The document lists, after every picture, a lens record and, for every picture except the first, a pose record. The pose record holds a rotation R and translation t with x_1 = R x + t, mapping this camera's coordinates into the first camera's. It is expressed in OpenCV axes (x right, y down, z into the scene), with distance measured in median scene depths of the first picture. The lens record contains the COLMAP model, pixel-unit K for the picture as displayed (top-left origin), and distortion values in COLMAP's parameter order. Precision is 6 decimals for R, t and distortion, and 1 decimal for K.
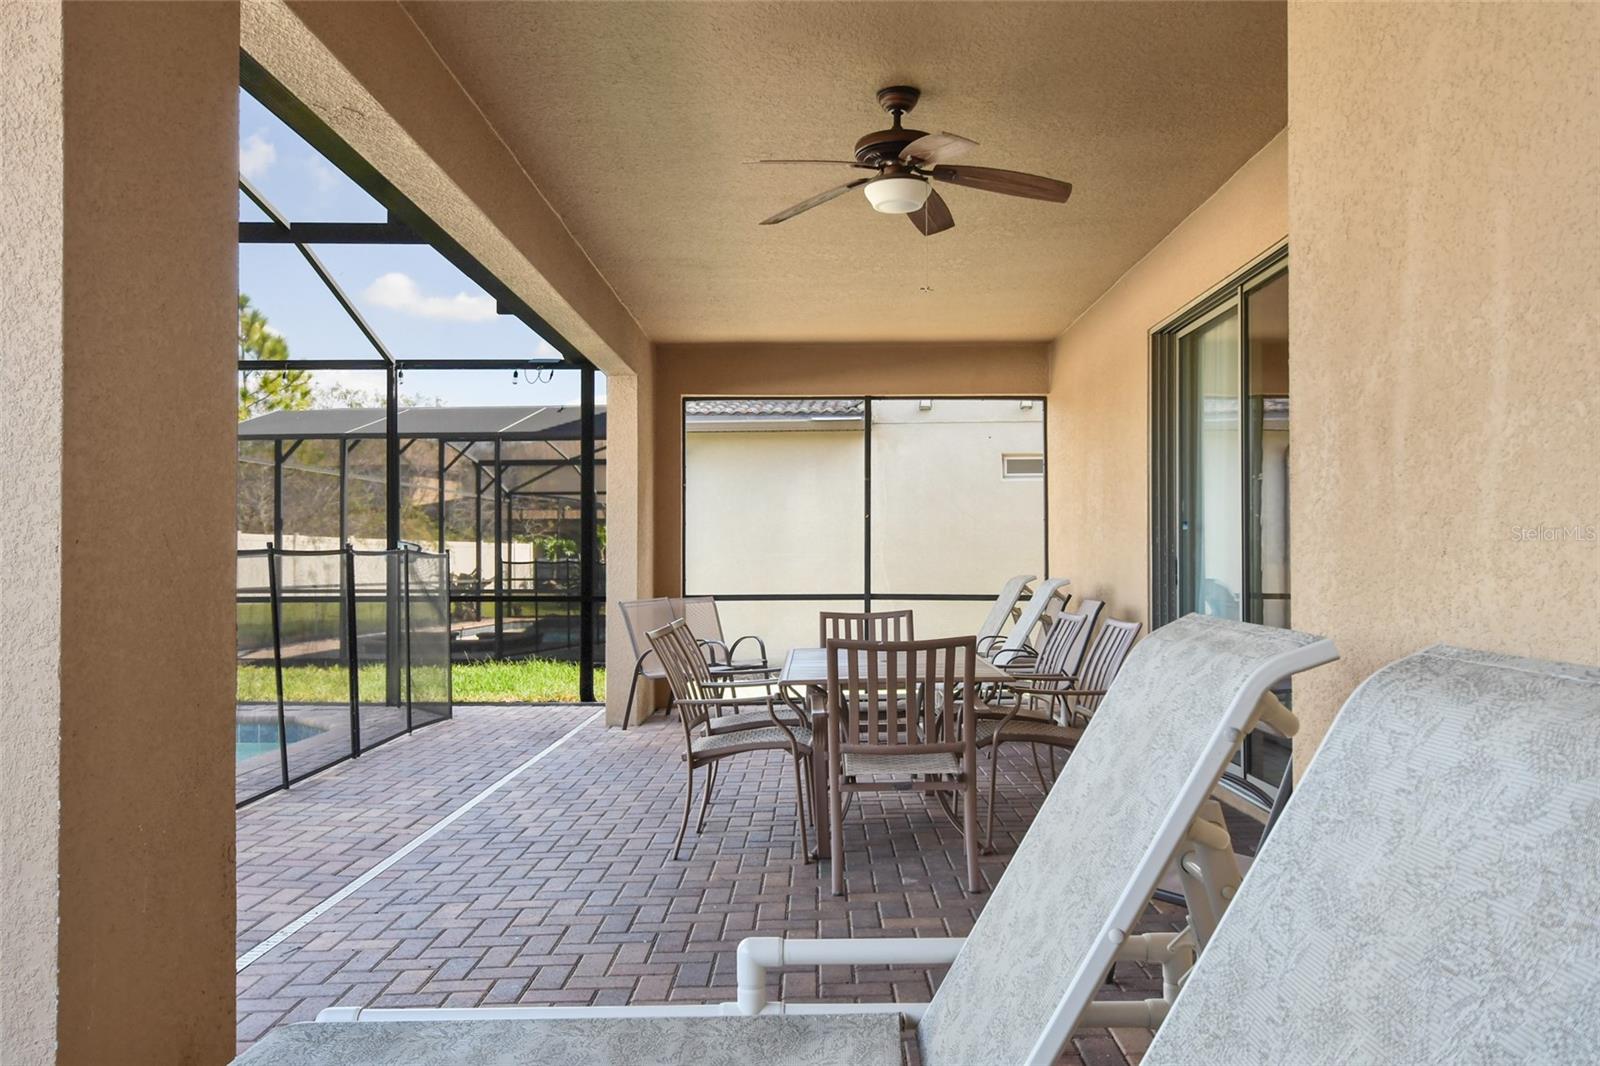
lens RADIAL K [[1204.2, 0, 798.1], [0, 1204.2, 548.8], [0, 0, 1]] dist [0.033560, -0.013980]
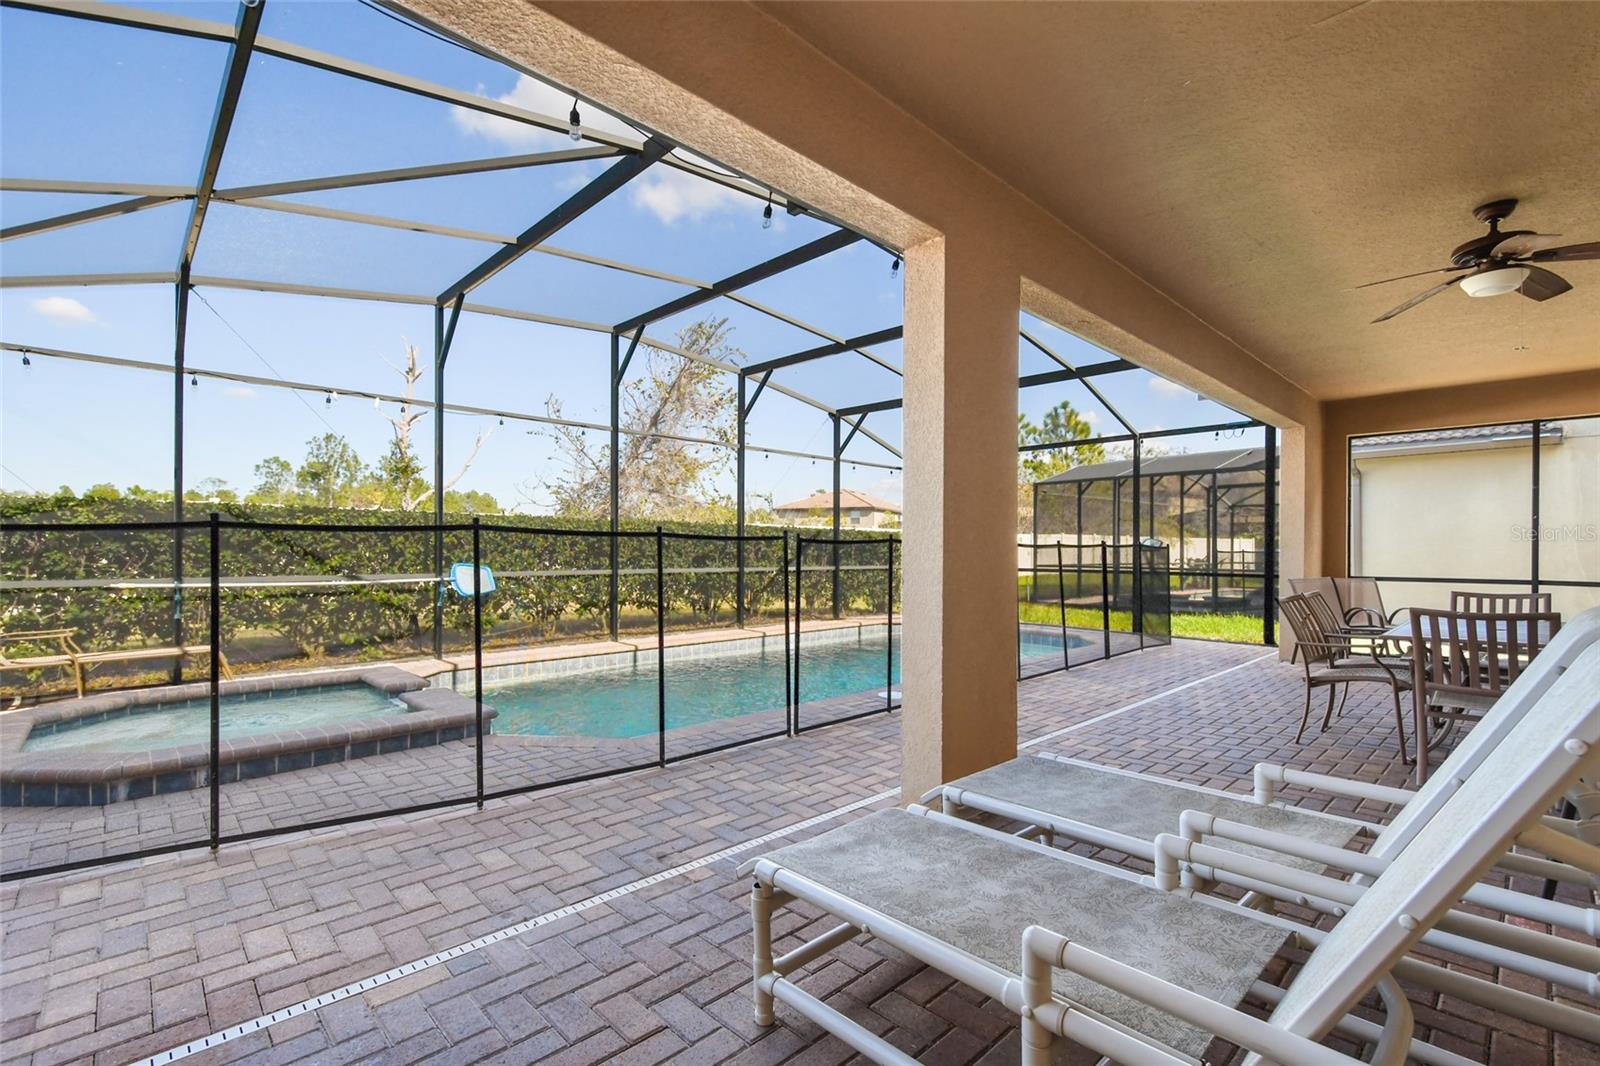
lens RADIAL K [[719.7, 0, 799.5], [0, 719.7, 545.1], [0, 0, 1]] dist [0.013394, -0.001768]
pose [[0.700491, 0.001425, -0.713660, 0.080344], [0.001703, 0.999992, 0.003668, -0.002763], [0.713659, -0.003785, 0.700483, -0.081390]]
